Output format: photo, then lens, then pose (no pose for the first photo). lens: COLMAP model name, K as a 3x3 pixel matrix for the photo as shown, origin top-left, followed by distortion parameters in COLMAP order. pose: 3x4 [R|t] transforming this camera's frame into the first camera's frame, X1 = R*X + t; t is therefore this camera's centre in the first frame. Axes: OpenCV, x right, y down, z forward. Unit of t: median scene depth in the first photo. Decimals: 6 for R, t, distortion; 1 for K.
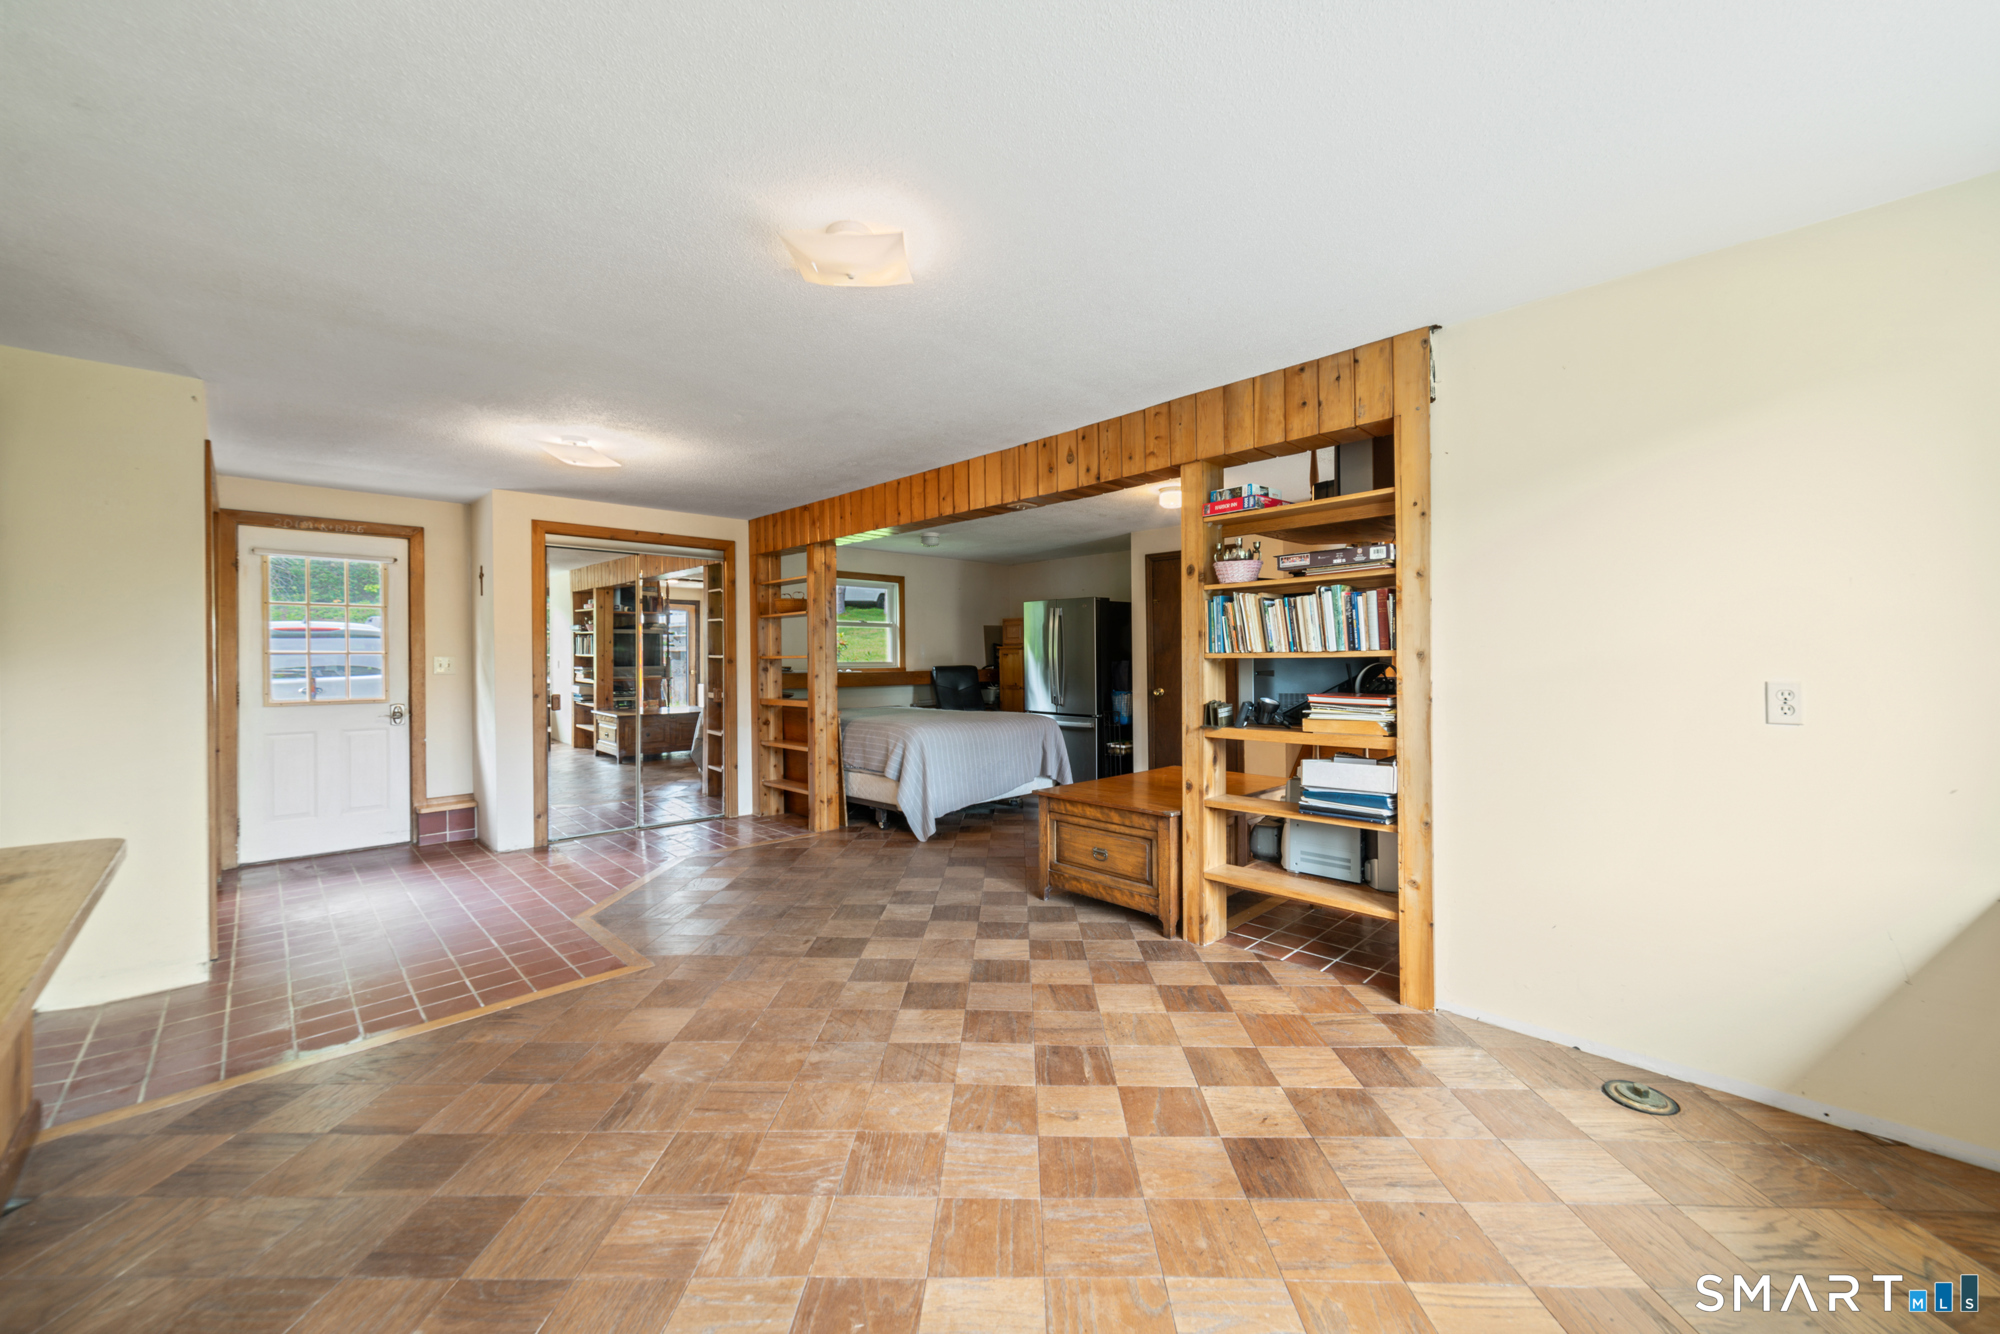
lens RADIAL K [[782.1, 0, 999.9], [0, 782.1, 640.9], [0, 0, 1]] dist [-0.002812, -0.000218]
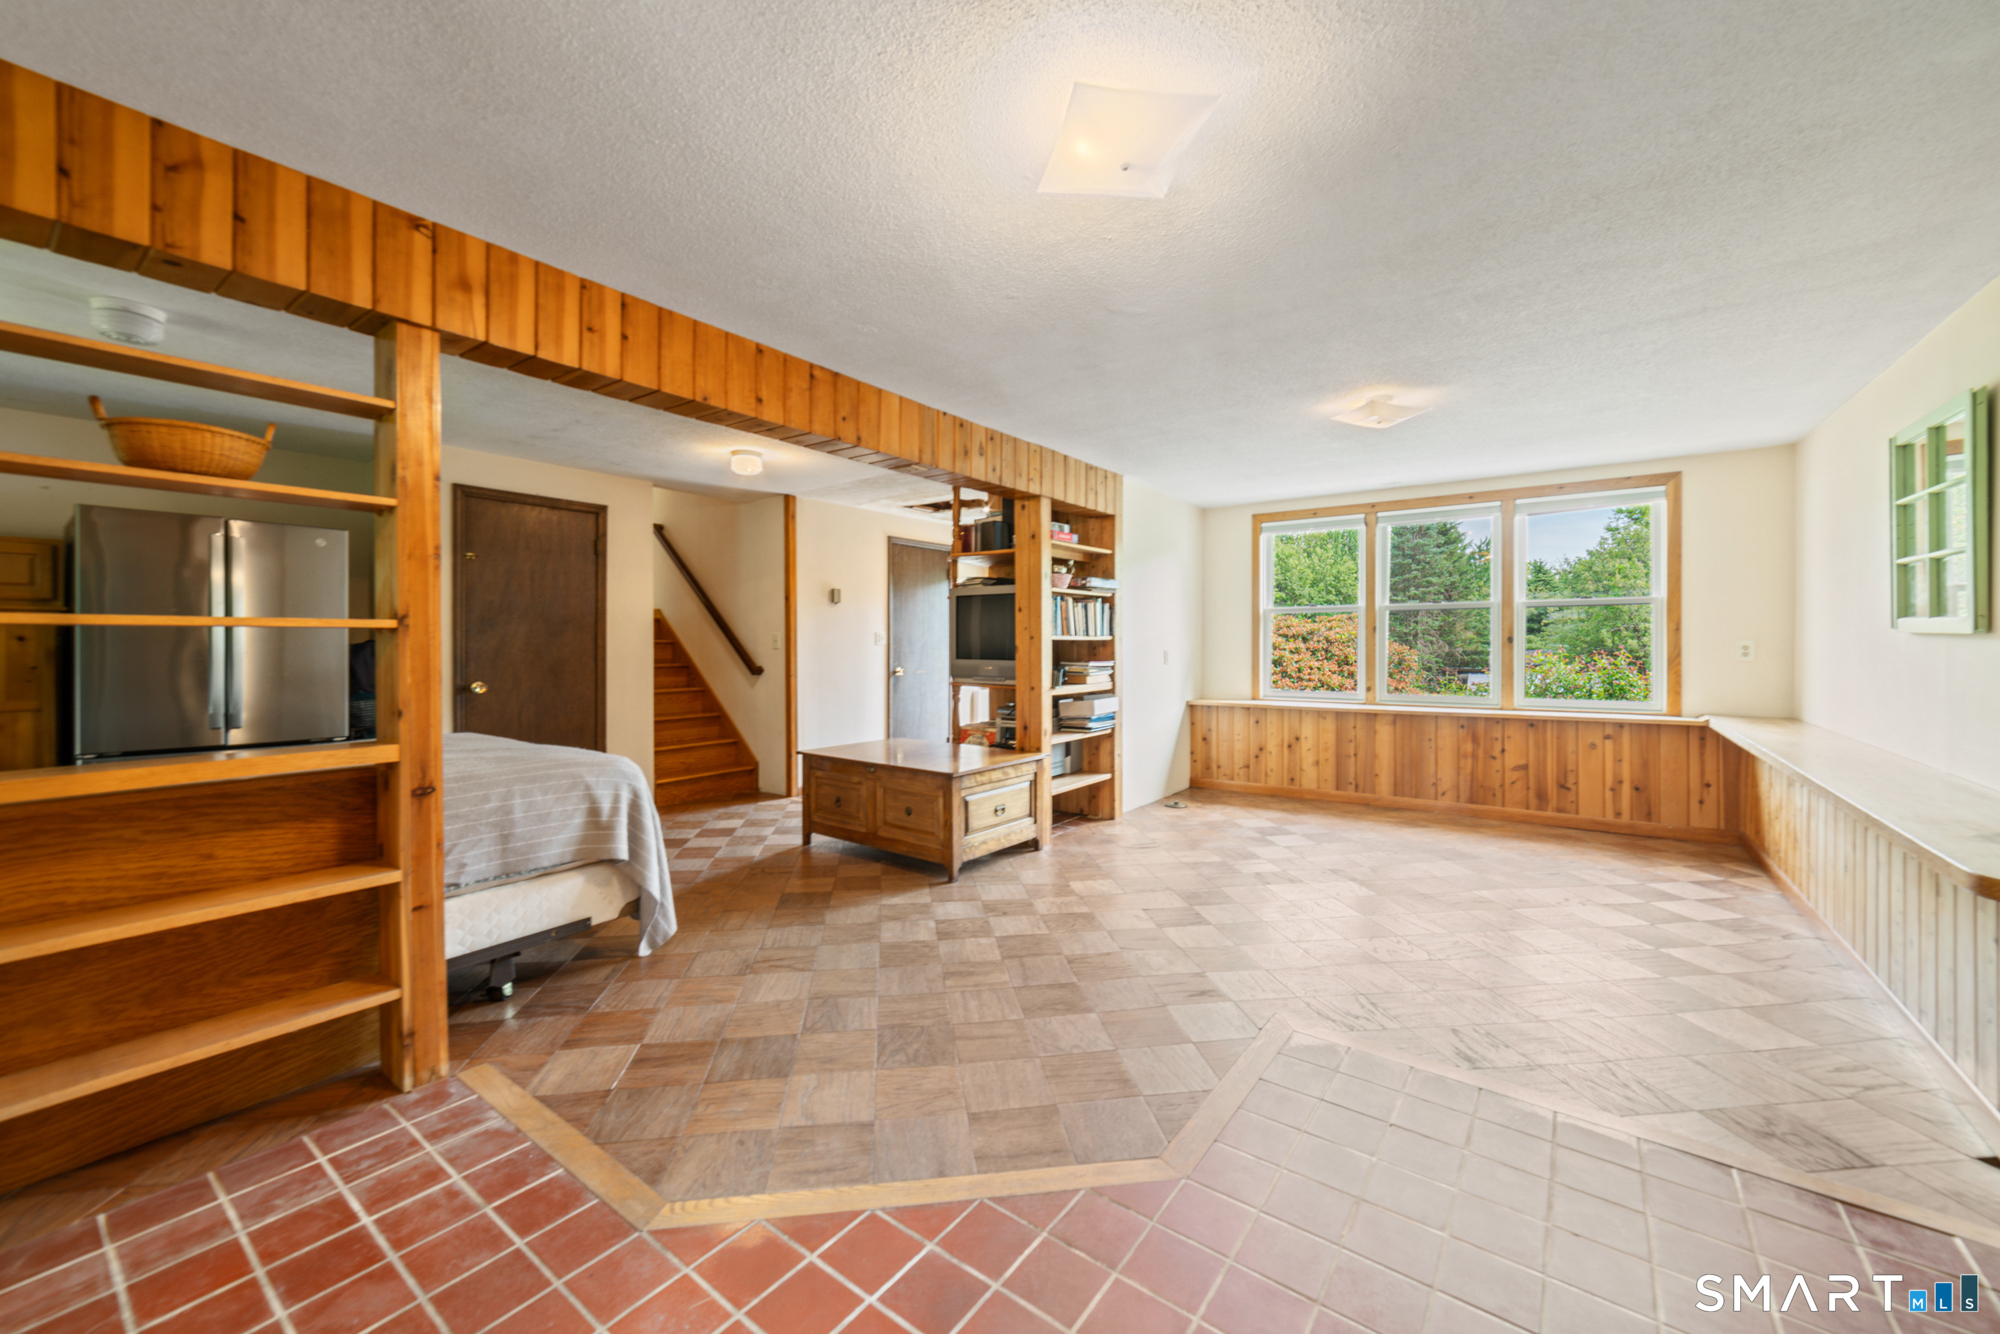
lens RADIAL K [[782.1, 0, 999.9], [0, 782.1, 640.9], [0, 0, 1]] dist [-0.002812, -0.000218]
pose [[-0.167766, 0.002491, 0.985824, -1.164004], [-0.024801, 0.999670, -0.006747, 0.037335], [-0.985515, -0.025582, -0.167649, 1.386891]]
